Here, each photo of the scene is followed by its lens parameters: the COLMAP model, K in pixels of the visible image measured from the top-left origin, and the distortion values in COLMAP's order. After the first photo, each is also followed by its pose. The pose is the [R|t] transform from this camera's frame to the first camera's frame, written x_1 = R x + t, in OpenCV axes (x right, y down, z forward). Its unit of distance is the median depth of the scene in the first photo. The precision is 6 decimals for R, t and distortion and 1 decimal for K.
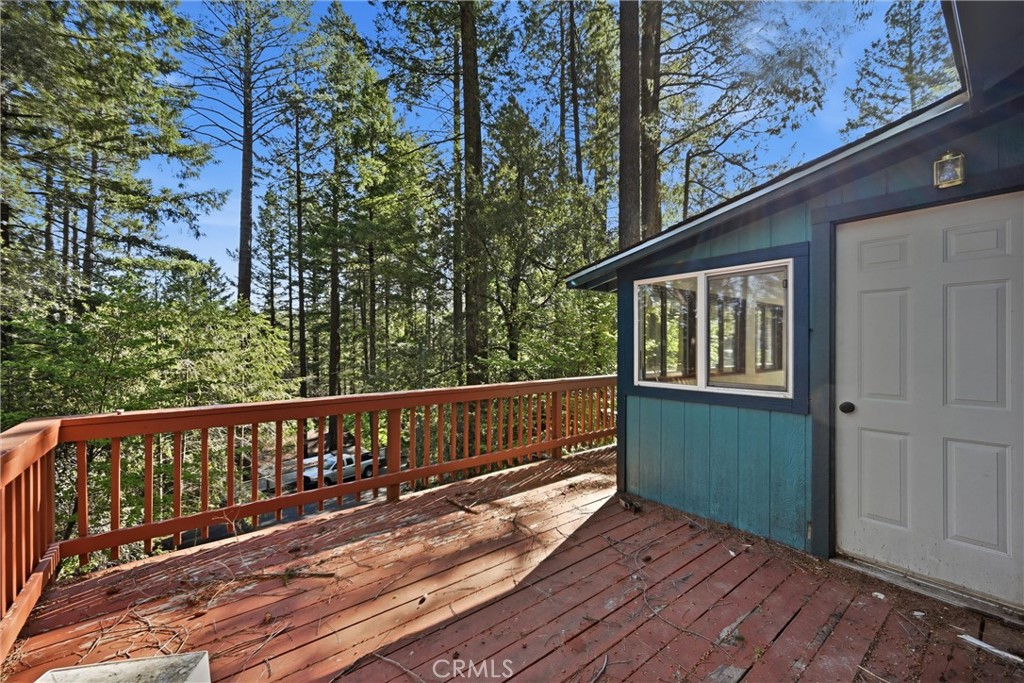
lens RADIAL K [[417.8, 0, 517.2], [0, 417.8, 345.8], [0, 0, 1]] dist [0.000698, 0.000173]
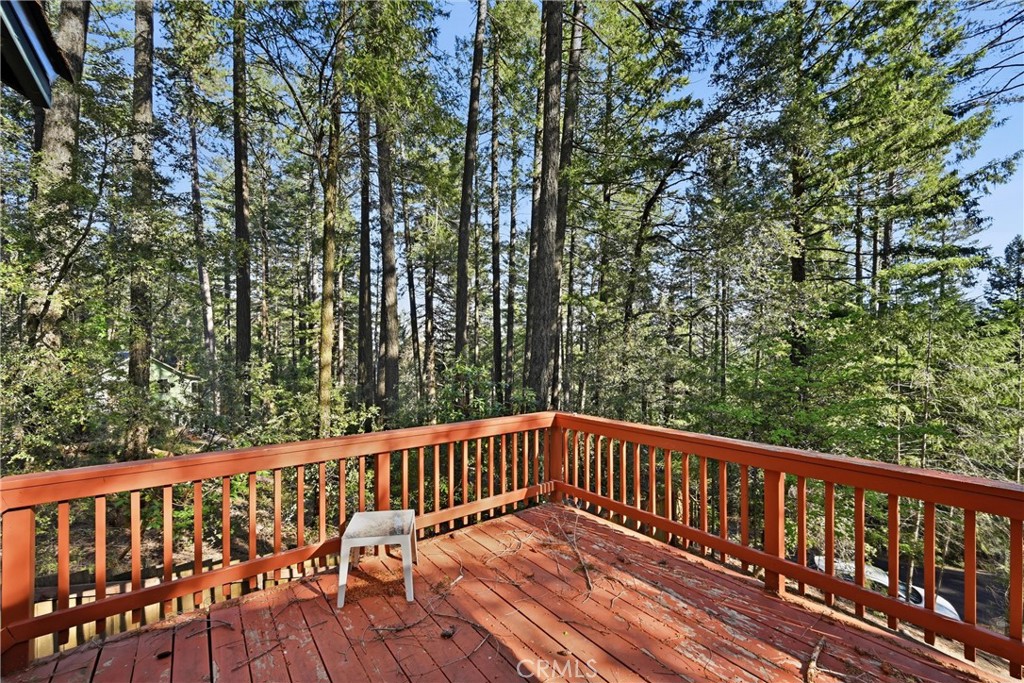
lens RADIAL K [[417.8, 0, 516.9], [0, 417.8, 345.6], [0, 0, 1]] dist [0.000698, 0.000173]
pose [[-0.020805, -0.010916, -0.999724, 0.562290], [-0.001138, 0.999940, -0.010895, -0.072101], [0.999783, 0.000911, -0.020816, 0.676087]]
